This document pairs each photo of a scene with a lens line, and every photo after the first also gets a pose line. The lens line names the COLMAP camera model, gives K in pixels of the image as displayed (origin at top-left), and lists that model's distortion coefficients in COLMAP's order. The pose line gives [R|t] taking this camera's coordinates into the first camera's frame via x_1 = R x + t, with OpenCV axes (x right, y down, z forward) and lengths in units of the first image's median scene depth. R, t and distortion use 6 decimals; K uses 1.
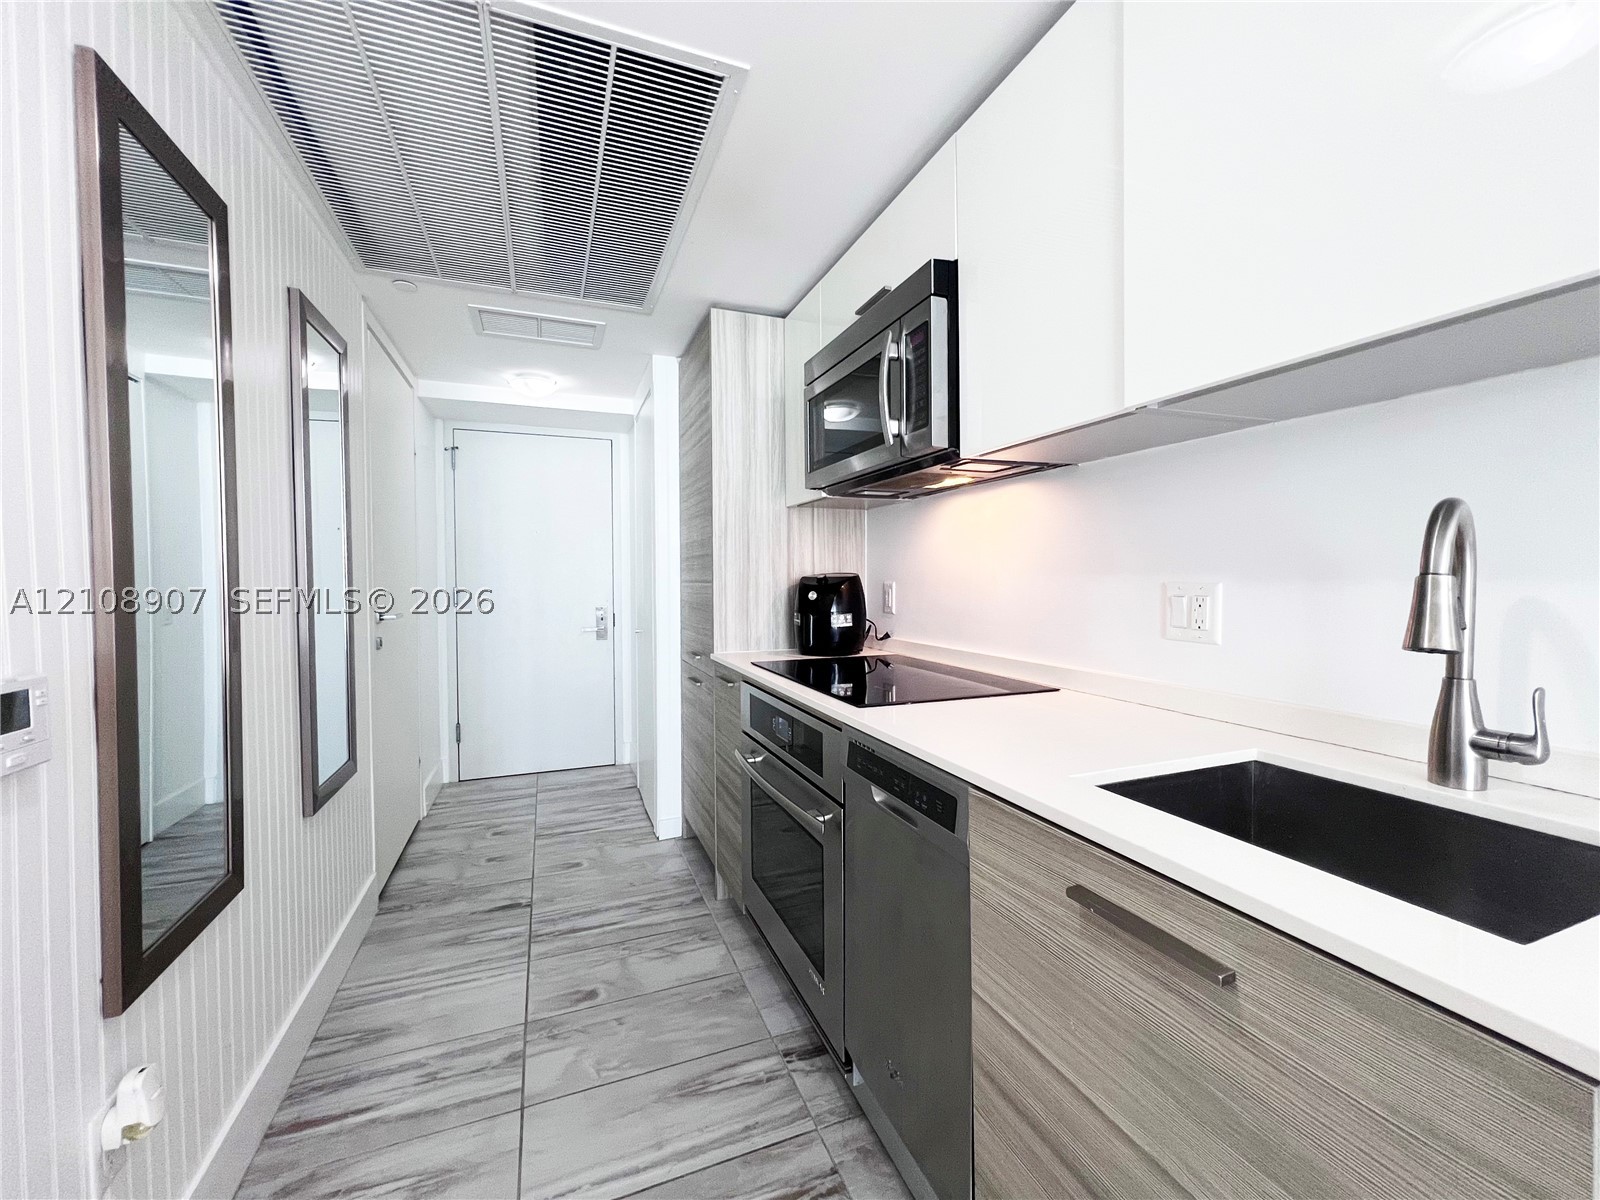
lens RADIAL K [[641.5, 0, 796.3], [0, 641.5, 595.3], [0, 0, 1]] dist [-0.003095, 0.000935]
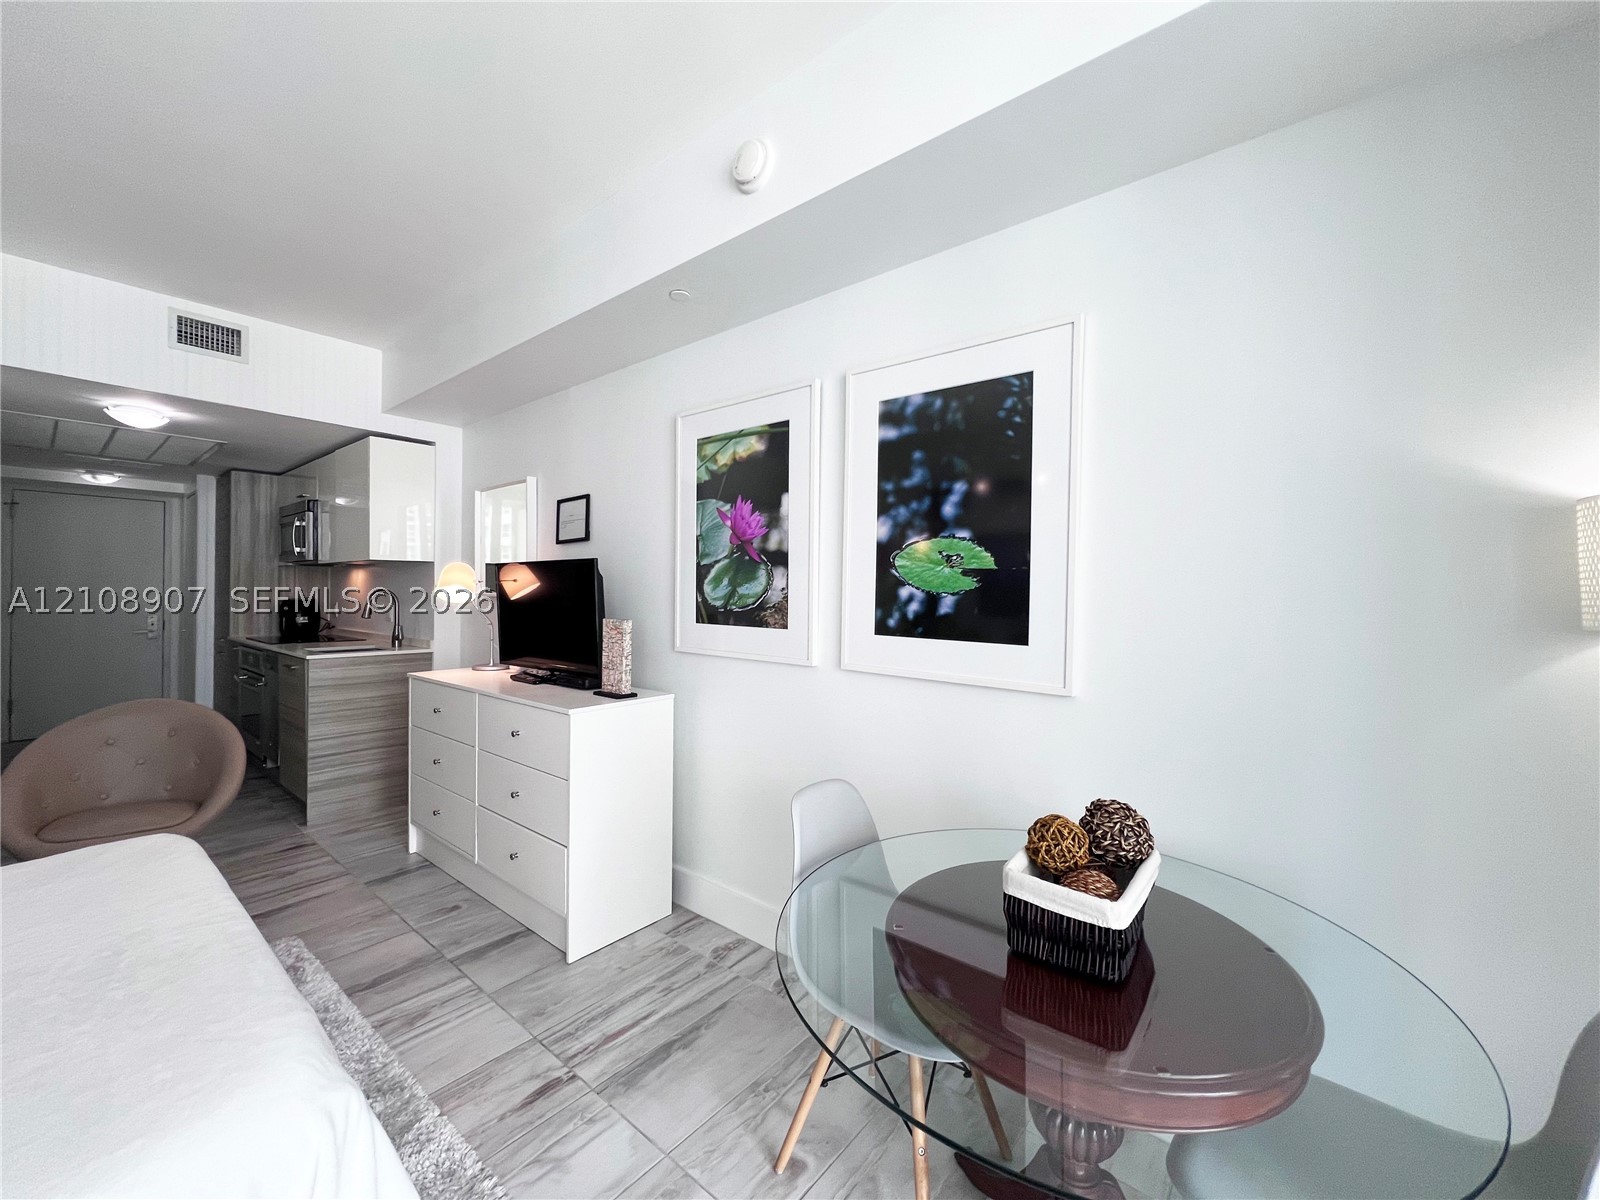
lens RADIAL K [[641.5, 0, 794.5], [0, 641.5, 593.7], [0, 0, 1]] dist [-0.003095, 0.000935]
pose [[0.876033, 0.015112, 0.482014, 0.643738], [-0.002199, 0.999624, -0.027342, 0.008431], [-0.482246, 0.022893, 0.875737, -2.308819]]
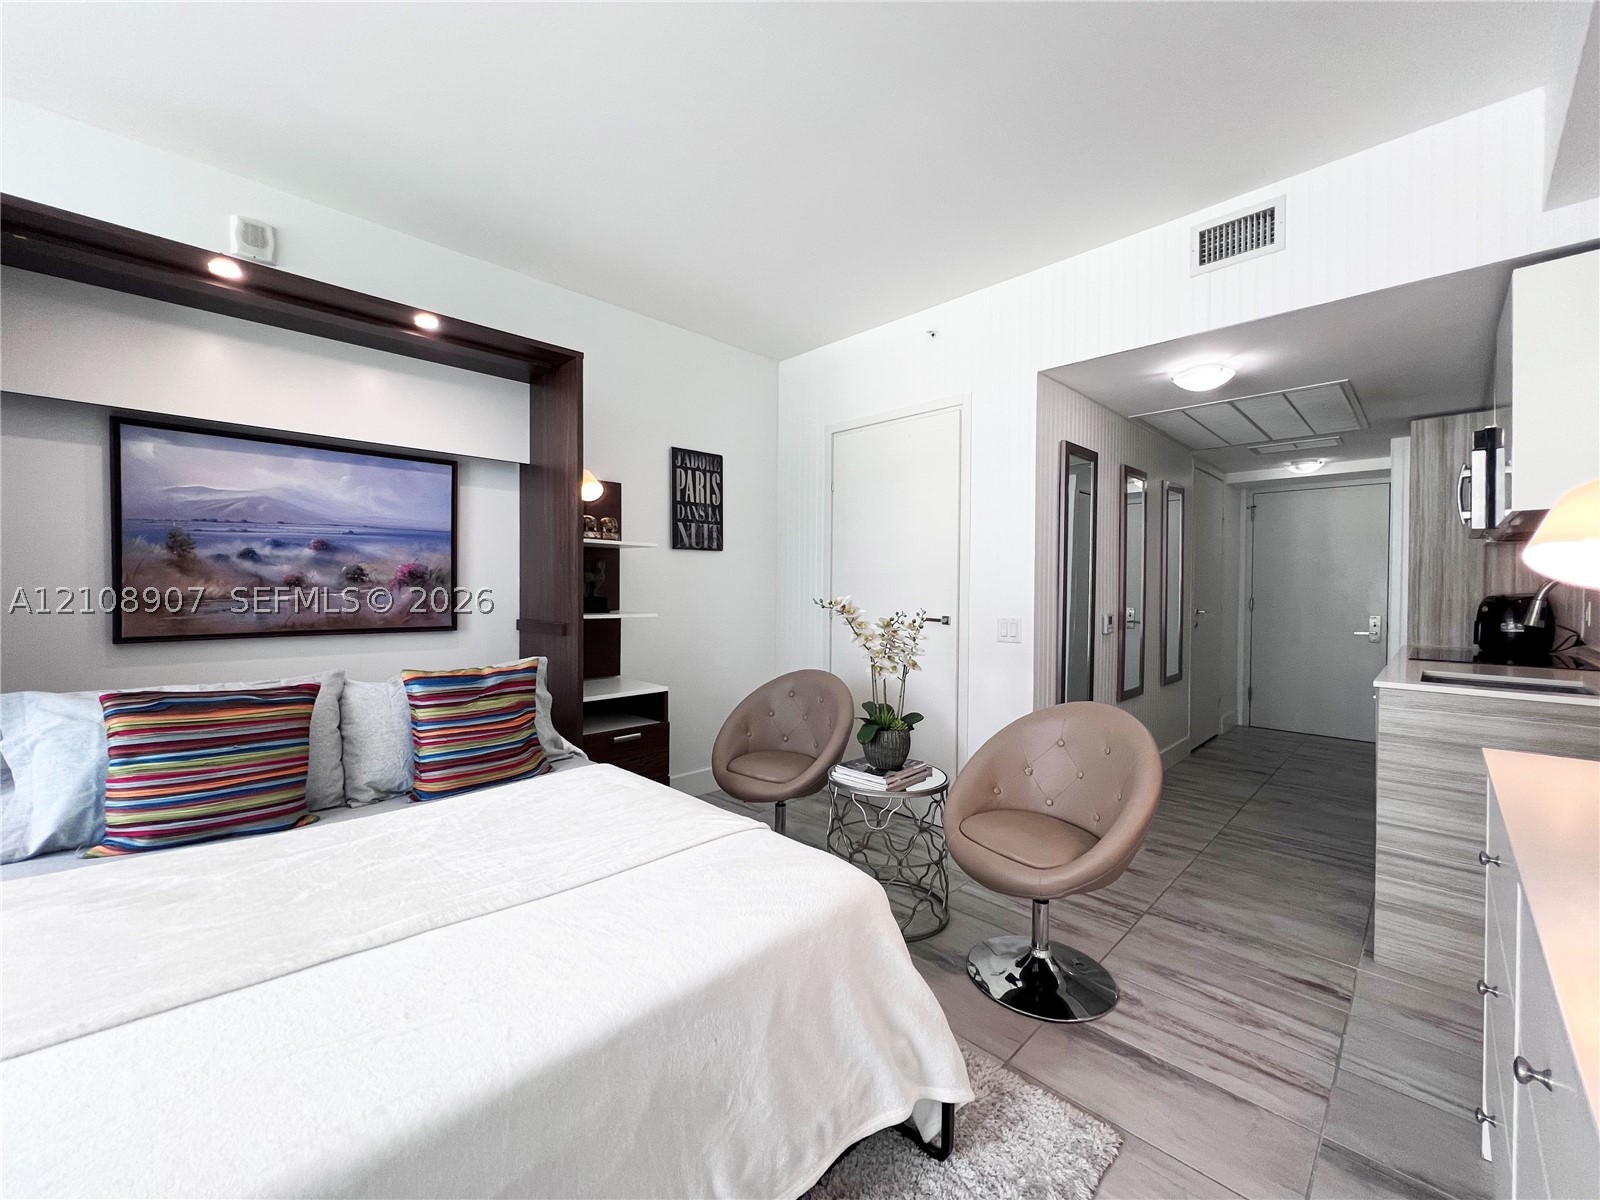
lens RADIAL K [[641.5, 0, 795.6], [0, 641.5, 593.7], [0, 0, 1]] dist [-0.003095, 0.000935]
pose [[0.395876, 0.018426, -0.918119, 0.955793], [-0.035320, 0.999364, 0.004827, 0.018630], [0.917625, 0.030517, 0.396275, -1.307333]]
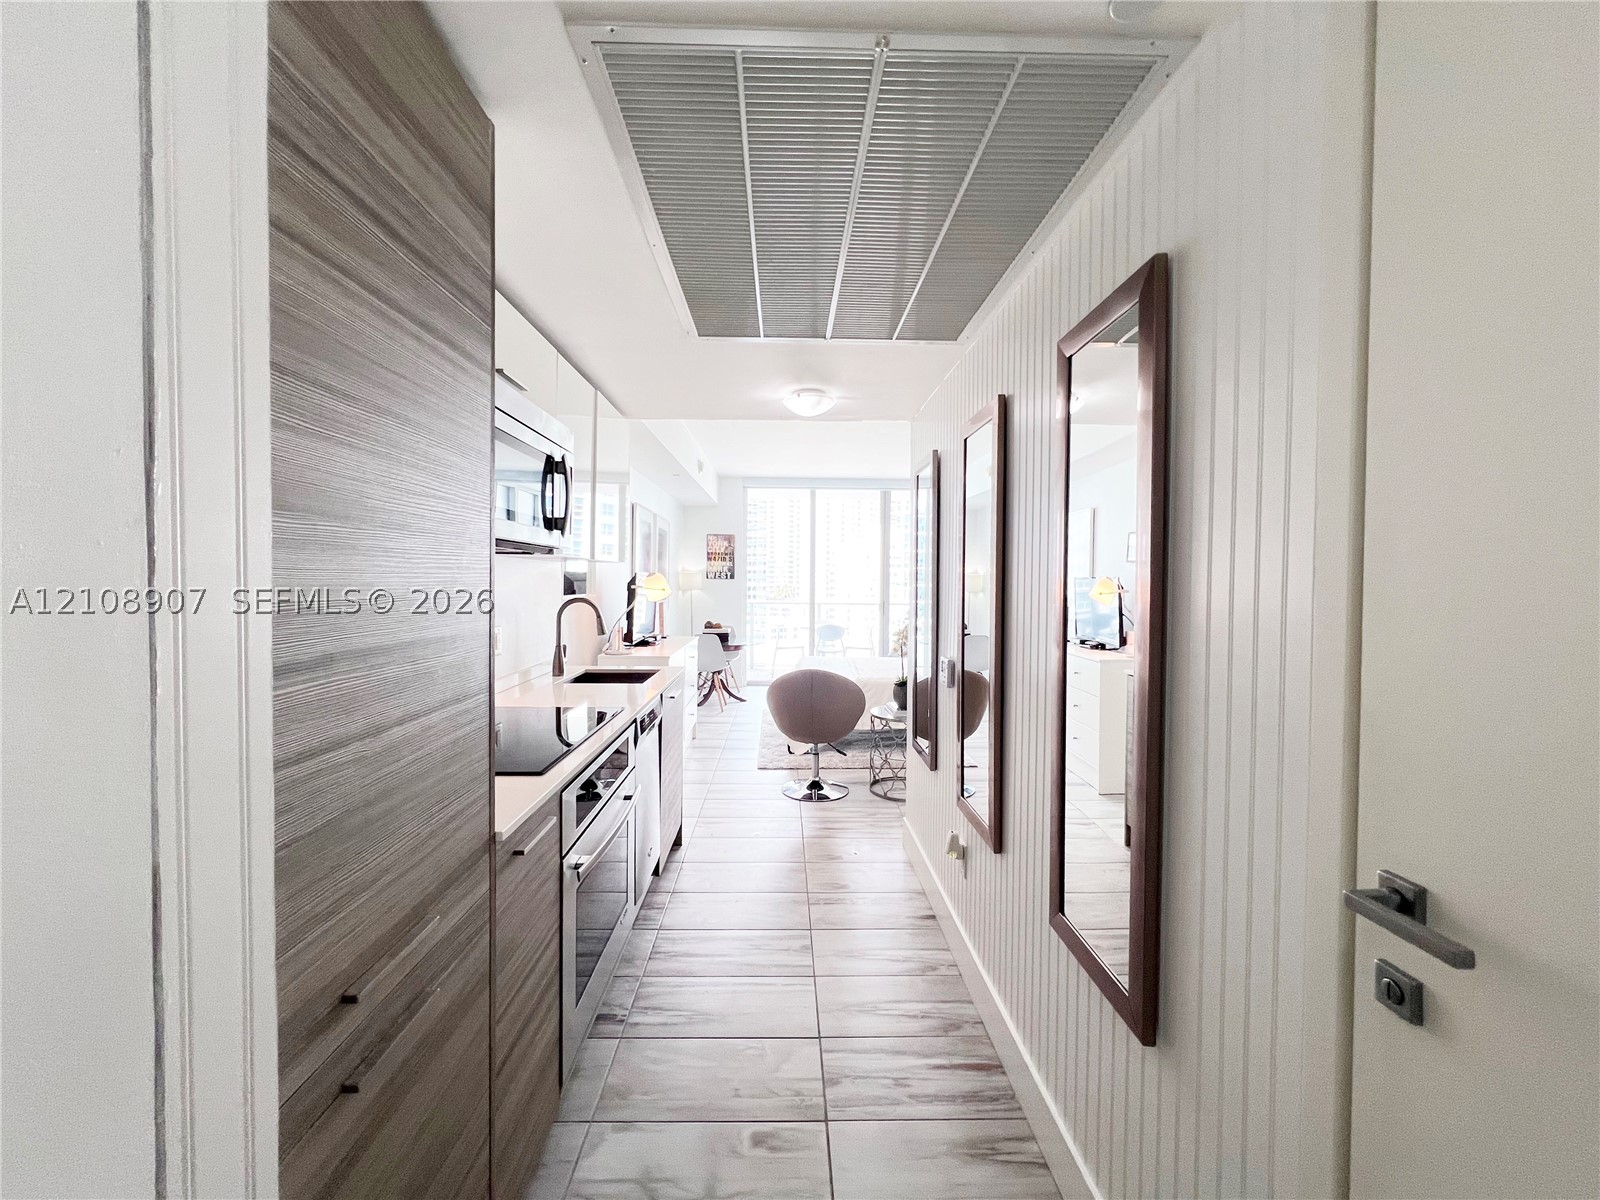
lens RADIAL K [[641.5, 0, 796.5], [0, 641.5, 593.0], [0, 0, 1]] dist [-0.003095, 0.000935]
pose [[-0.938813, -0.011390, 0.344239, -0.704450], [0.004358, 0.998980, 0.044940, -0.156271], [-0.344399, 0.043691, -0.937806, 1.886171]]
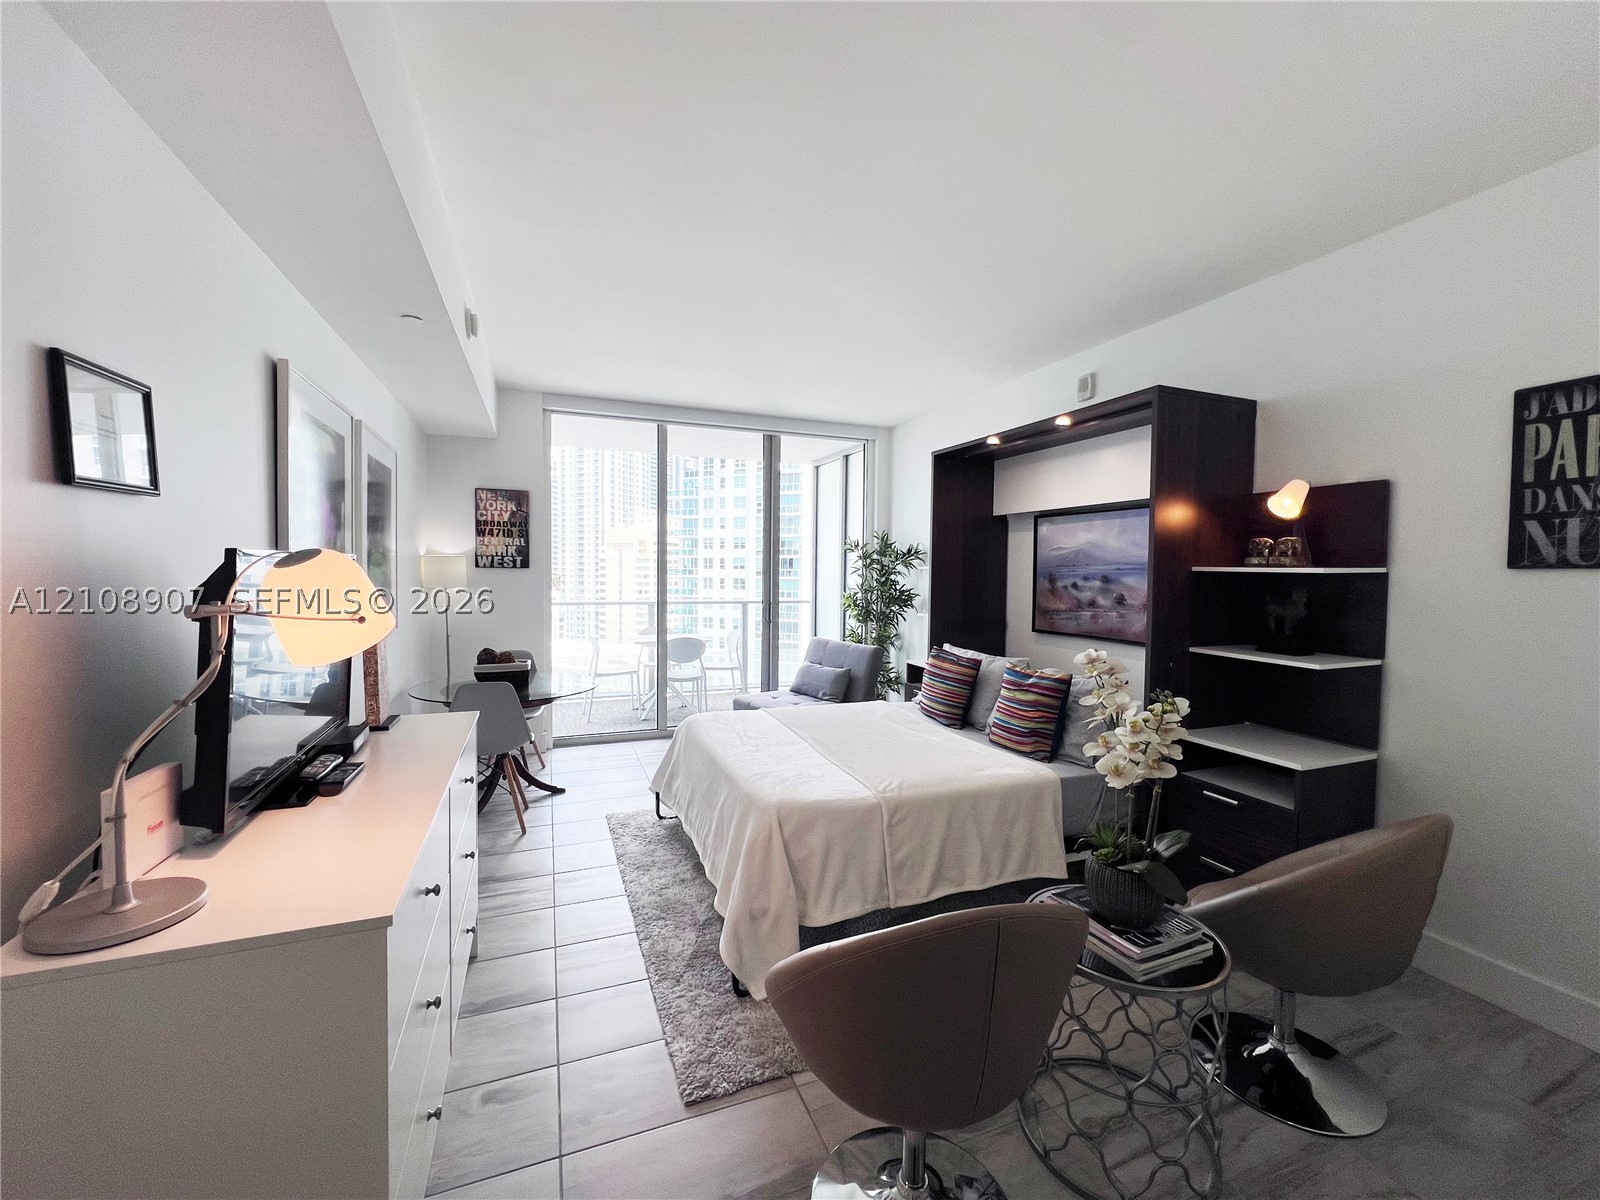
lens RADIAL K [[641.5, 0, 794.2], [0, 641.5, 591.6], [0, 0, 1]] dist [-0.003095, 0.000935]
pose [[-0.999982, -0.006045, 0.000264, 0.219883], [-0.006016, 0.997992, 0.063053, -0.127201], [-0.000645, 0.063050, -0.998010, 0.342858]]
